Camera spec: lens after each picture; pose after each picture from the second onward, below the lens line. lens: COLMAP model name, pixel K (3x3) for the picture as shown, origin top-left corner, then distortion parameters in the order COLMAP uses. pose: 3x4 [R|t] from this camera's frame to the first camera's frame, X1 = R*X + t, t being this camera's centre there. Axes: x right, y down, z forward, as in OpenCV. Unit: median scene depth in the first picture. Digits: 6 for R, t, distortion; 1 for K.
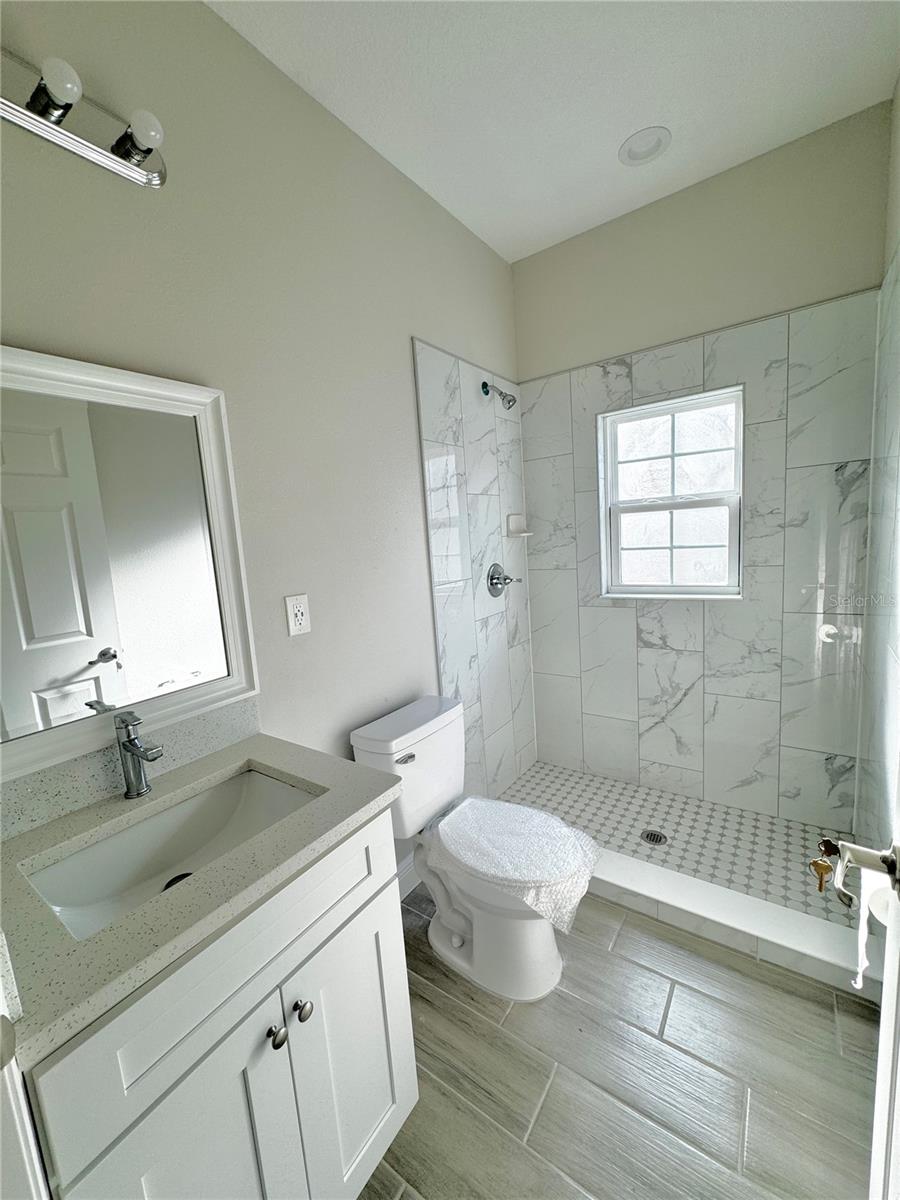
lens RADIAL K [[479.0, 0, 452.4], [0, 479.0, 600.3], [0, 0, 1]] dist [-0.000357, 0.000046]
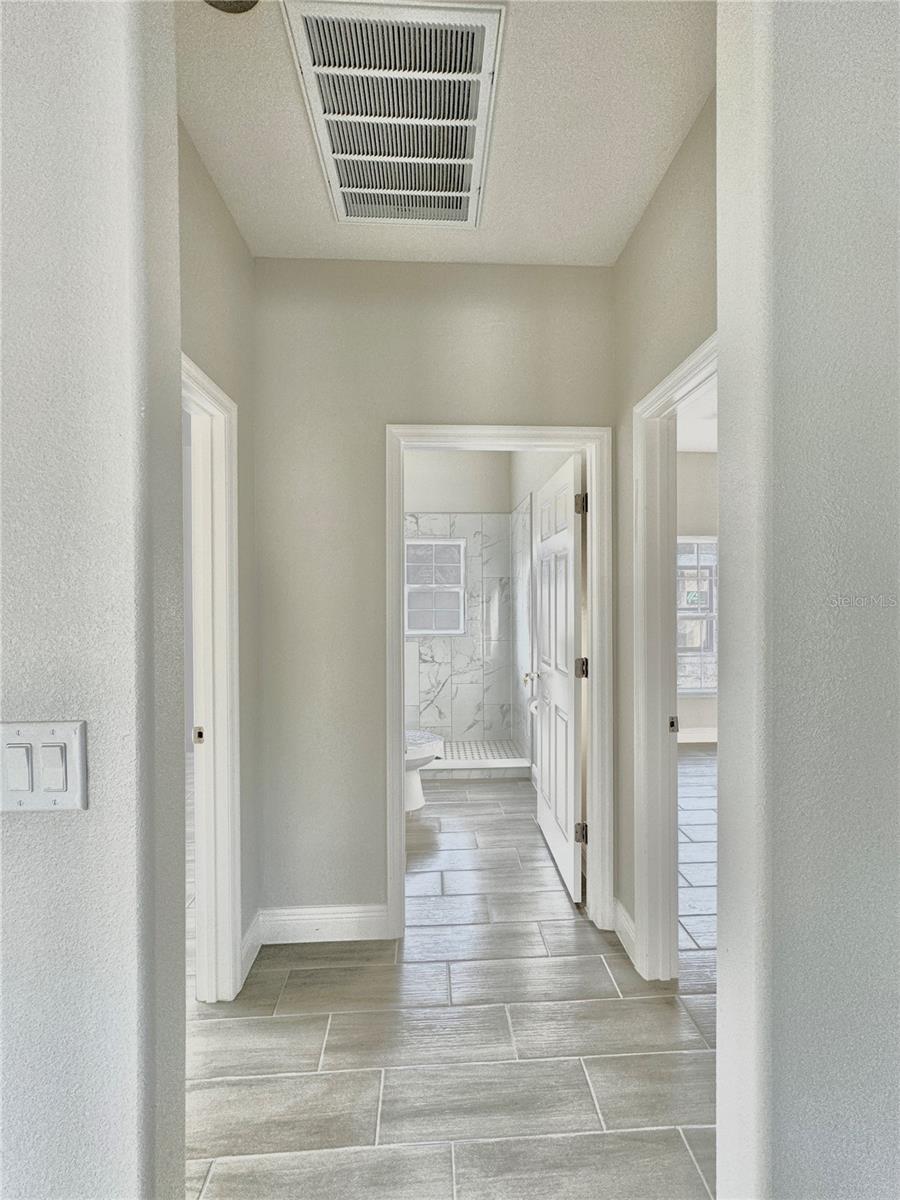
lens RADIAL K [[479.0, 0, 452.4], [0, 479.0, 600.3], [0, 0, 1]] dist [-0.000357, 0.000046]
pose [[0.786316, 0.061623, 0.614744, -0.711377], [0.034613, 0.989057, -0.143418, 0.136295], [-0.616855, 0.134050, 0.775578, -0.585164]]
